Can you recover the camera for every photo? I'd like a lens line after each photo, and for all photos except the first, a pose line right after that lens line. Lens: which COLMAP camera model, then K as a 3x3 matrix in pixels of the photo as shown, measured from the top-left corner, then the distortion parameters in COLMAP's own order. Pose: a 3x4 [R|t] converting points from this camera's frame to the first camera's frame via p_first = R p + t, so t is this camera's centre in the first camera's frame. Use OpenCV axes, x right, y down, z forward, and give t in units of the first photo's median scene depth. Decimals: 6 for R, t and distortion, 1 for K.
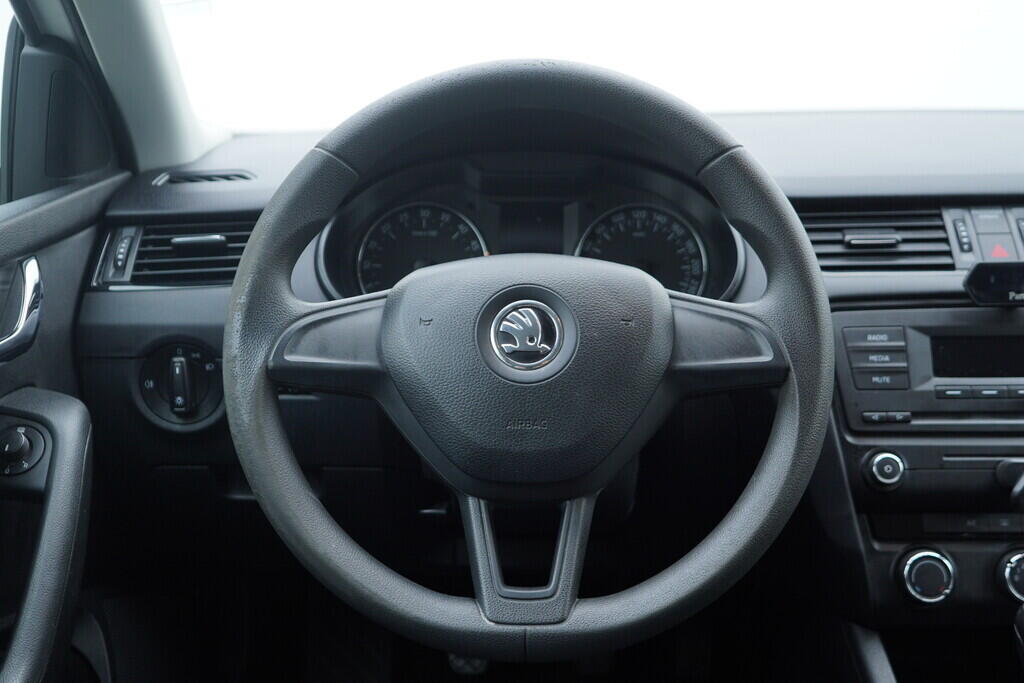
lens RADIAL K [[1141.7, 0, 512.8], [0, 1141.7, 341.2], [0, 0, 1]] dist [-0.000185, 0.000000]
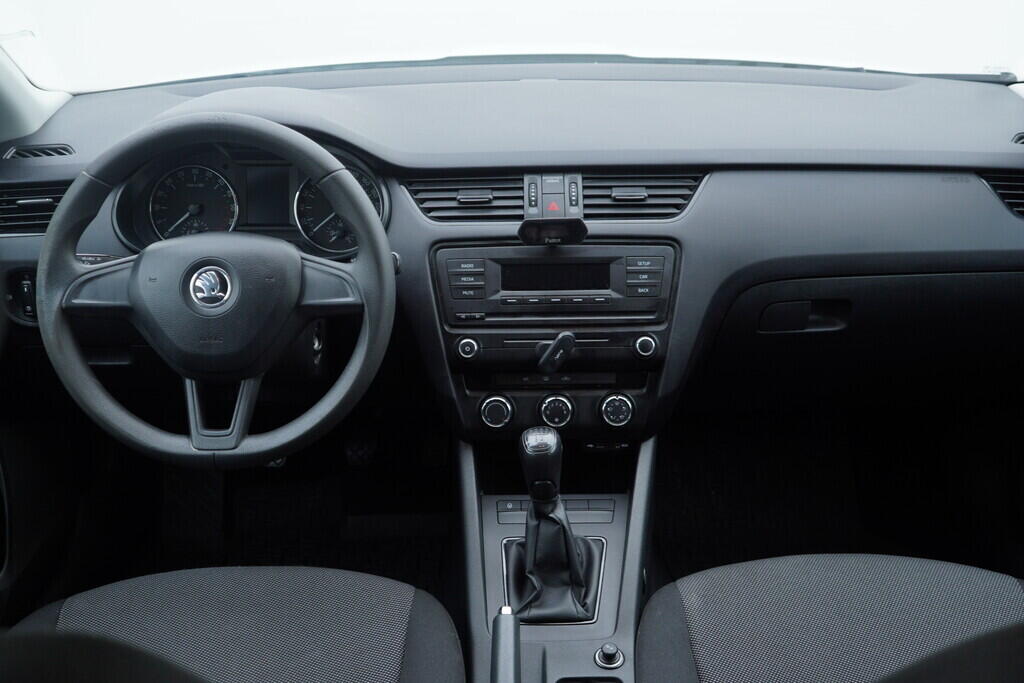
lens RADIAL K [[1141.7, 0, 510.3], [0, 1141.7, 344.0], [0, 0, 1]] dist [-0.000185, 0.000000]
pose [[0.999554, -0.014719, 0.025965, 0.349952], [0.009556, 0.981972, 0.188784, -0.203443], [-0.028276, -0.188452, 0.981675, -0.604916]]
